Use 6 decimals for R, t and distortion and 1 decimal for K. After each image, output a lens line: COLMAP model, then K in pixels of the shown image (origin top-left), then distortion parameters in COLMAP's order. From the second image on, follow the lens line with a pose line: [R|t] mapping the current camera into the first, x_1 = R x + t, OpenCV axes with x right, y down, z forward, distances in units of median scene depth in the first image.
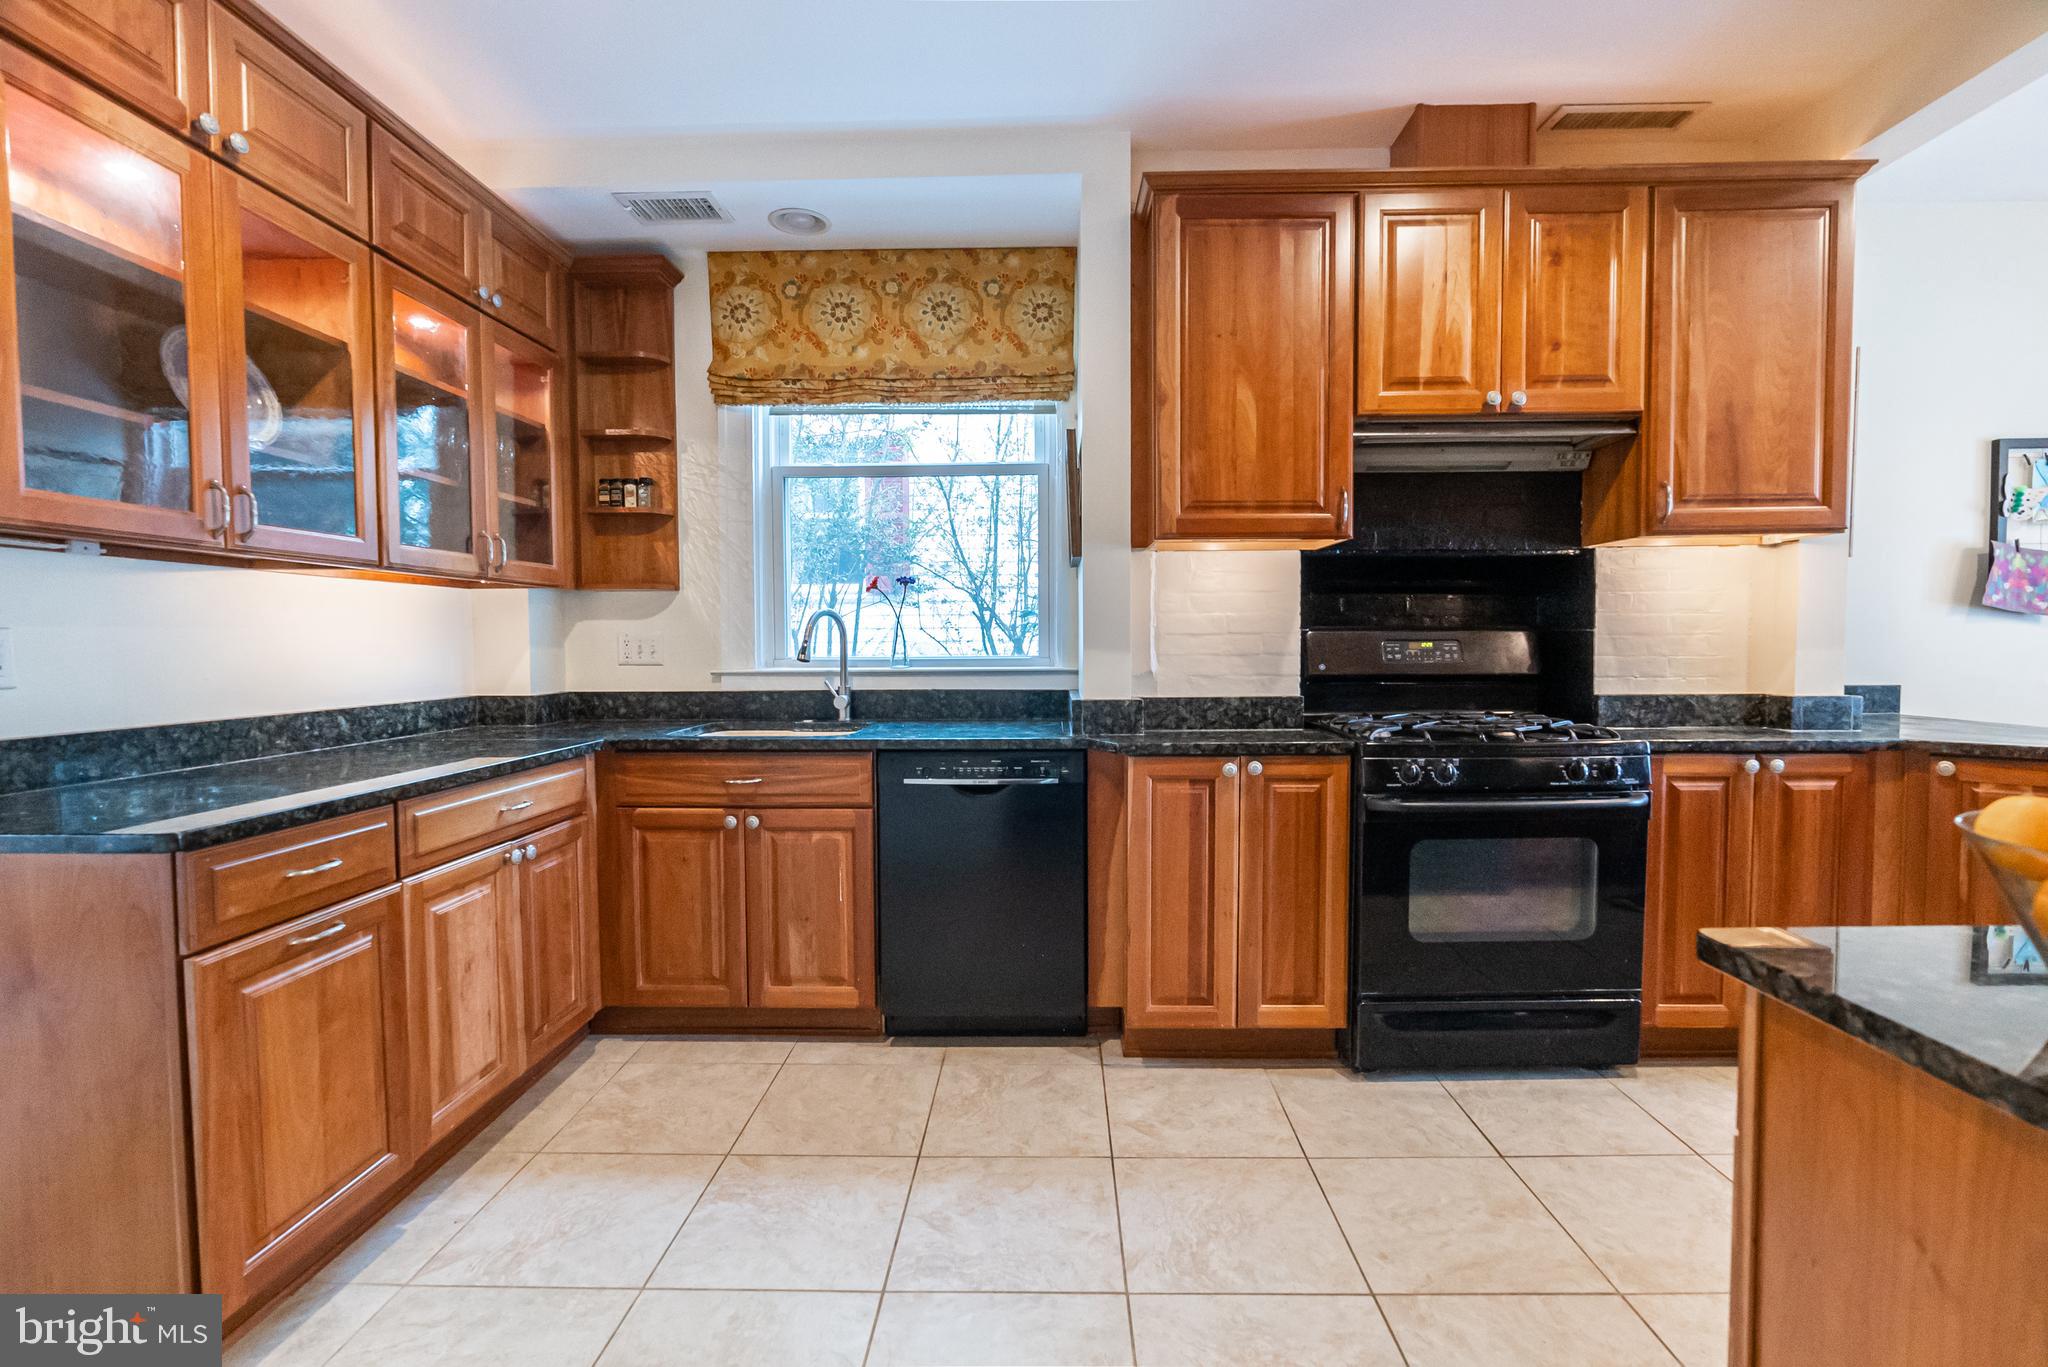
lens RADIAL K [[926.3, 0, 1036.9], [0, 926.3, 679.6], [0, 0, 1]] dist [-0.010721, 0.005075]
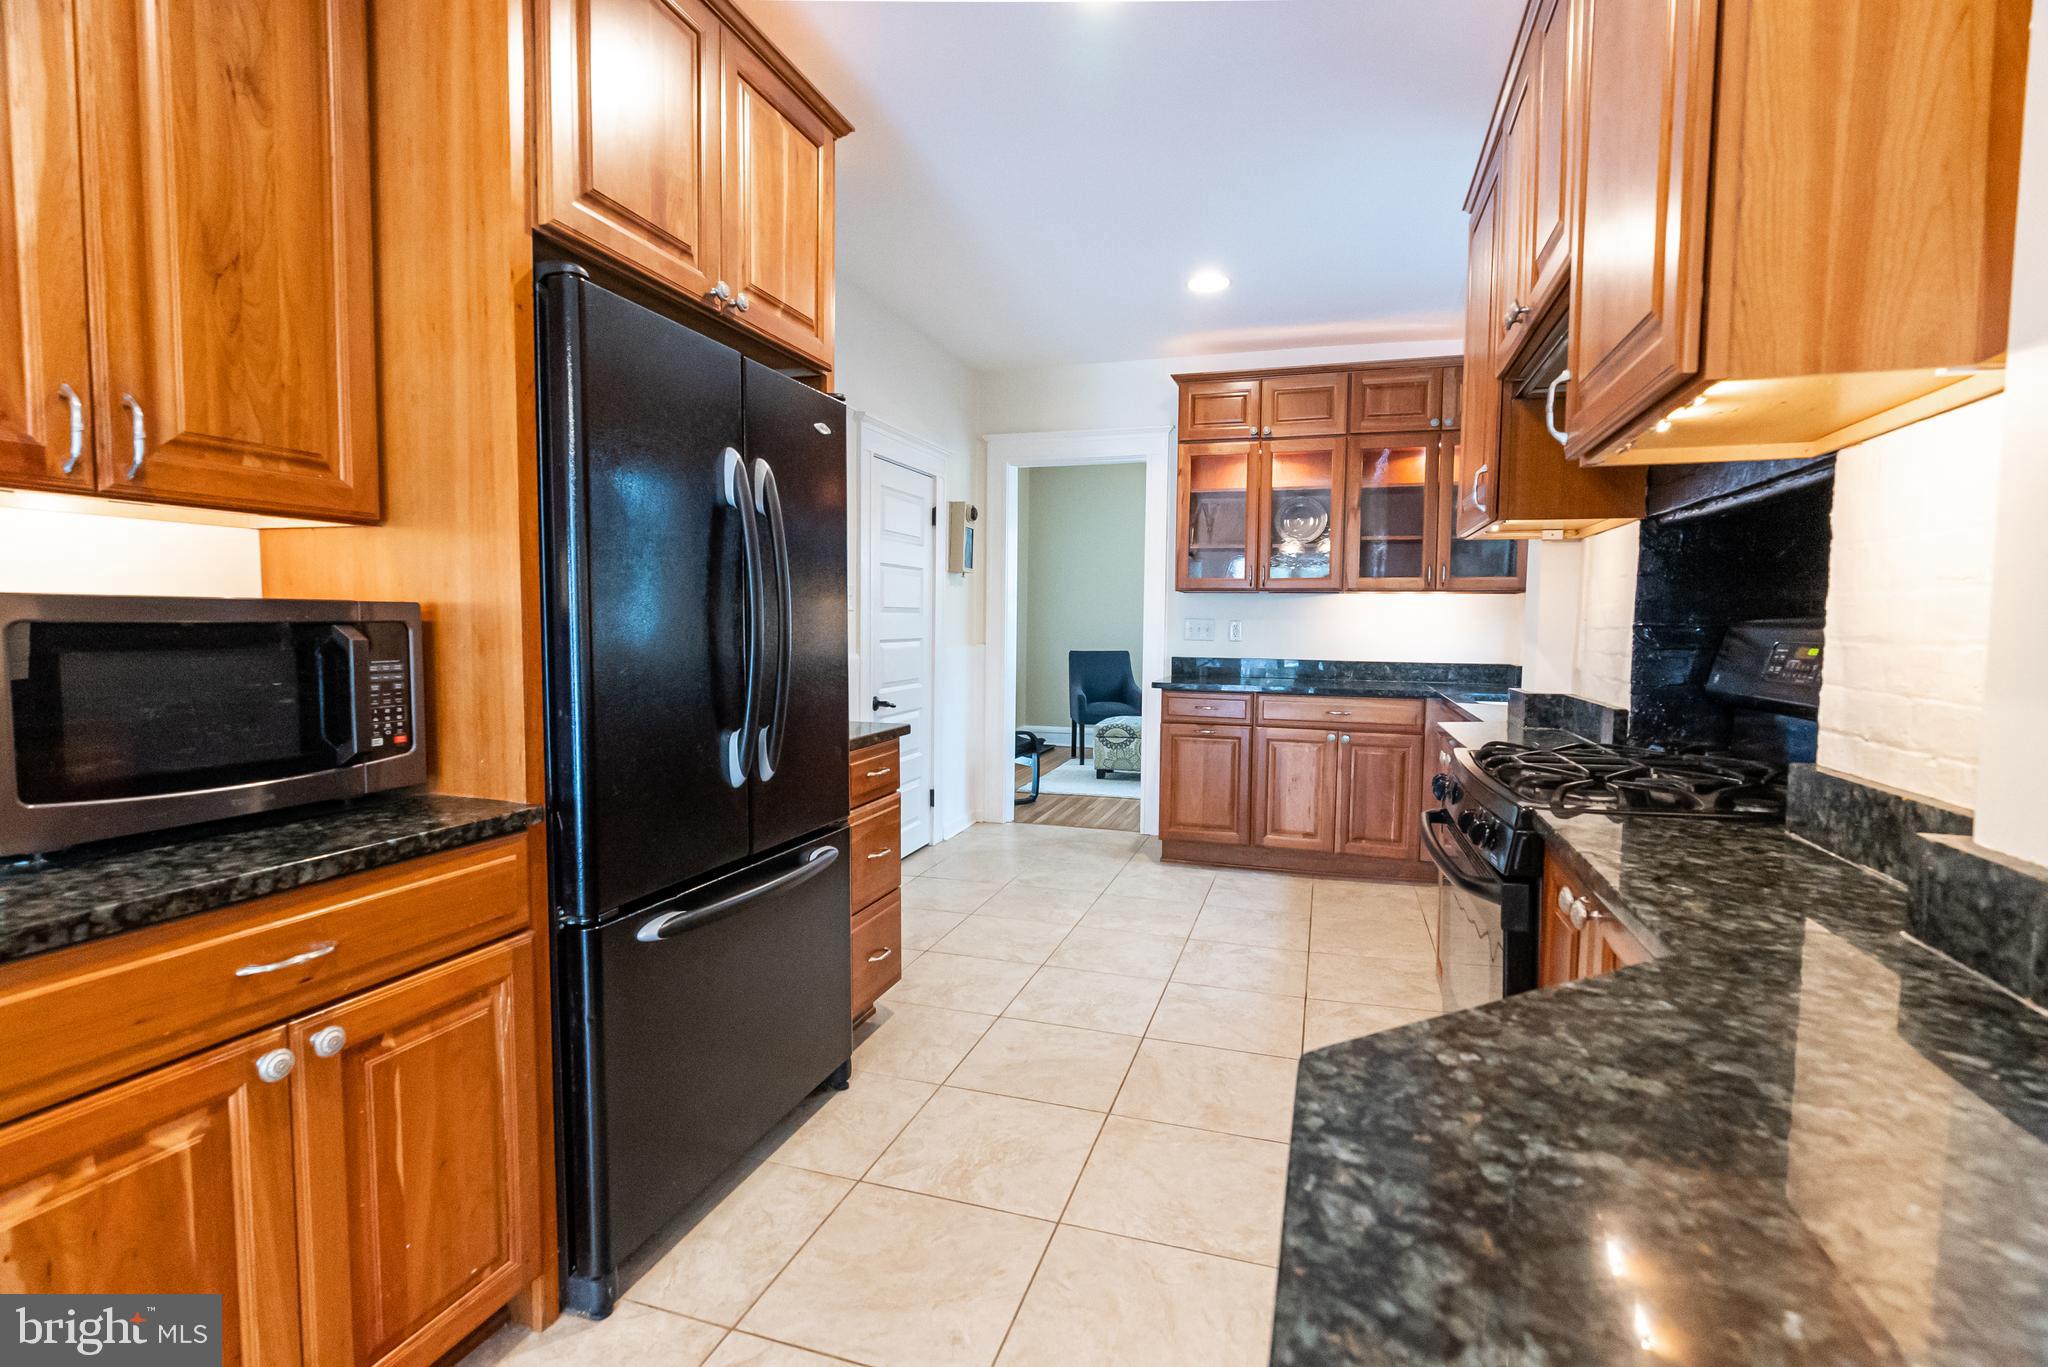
lens RADIAL K [[926.3, 0, 1036.9], [0, 926.3, 679.6], [0, 0, 1]] dist [-0.010721, 0.005075]
pose [[-0.271886, 0.062470, -0.960300, 1.314473], [-0.054532, 0.995287, 0.080185, -0.046473], [0.960783, 0.074169, -0.267198, 0.824861]]
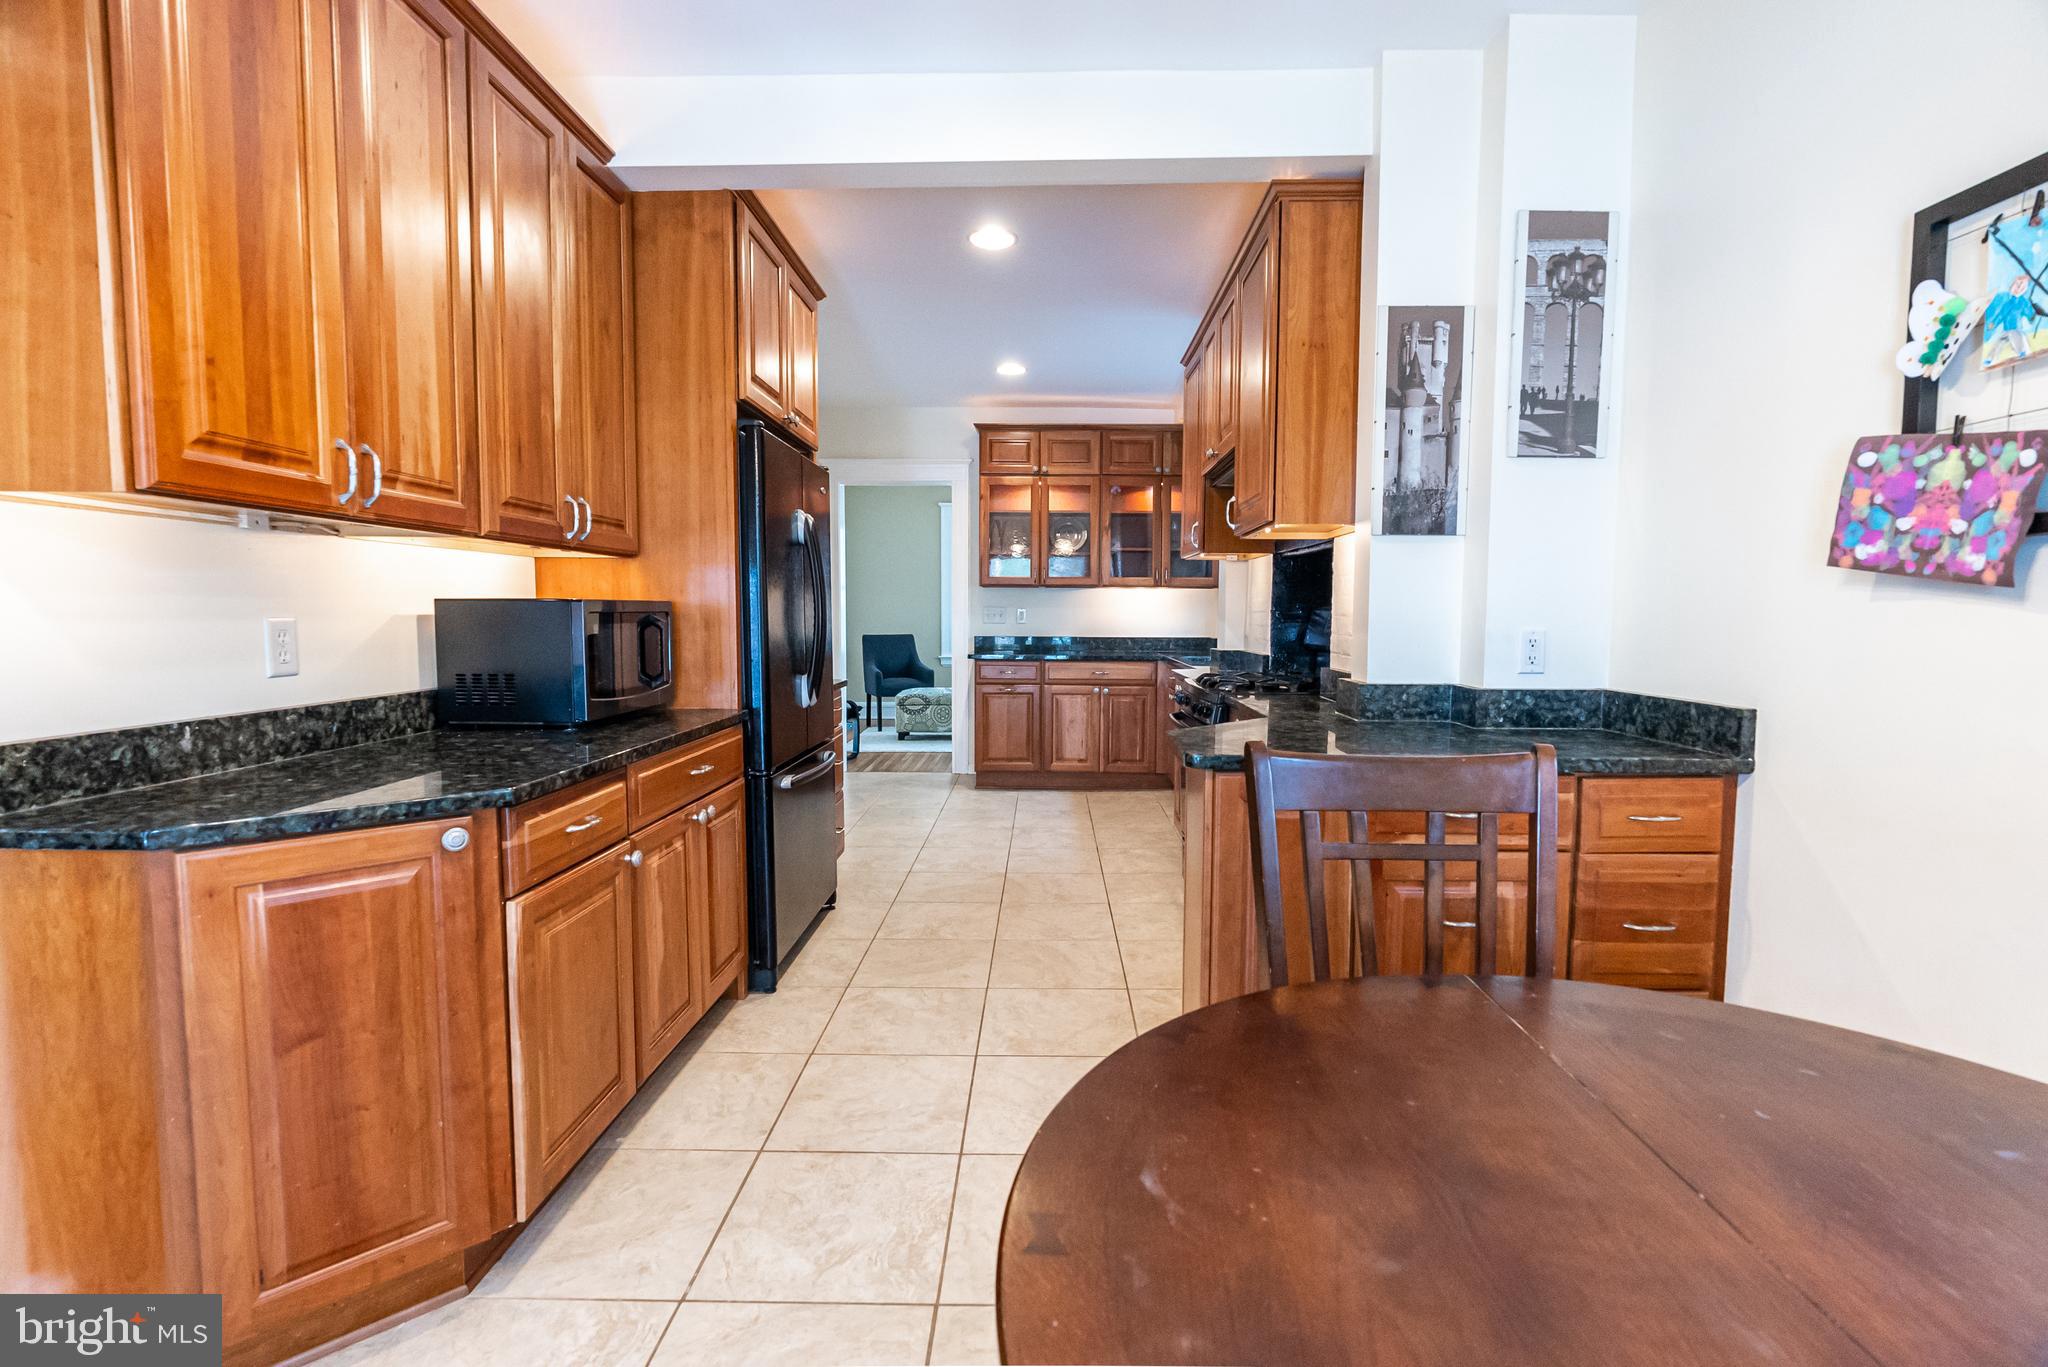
lens RADIAL K [[926.3, 0, 1036.9], [0, 926.3, 679.6], [0, 0, 1]] dist [-0.010721, 0.005075]
pose [[0.018845, 0.079093, -0.996689, 1.975714], [-0.052023, 0.995593, 0.078022, -0.041790], [0.998468, 0.050381, 0.022877, 0.680211]]
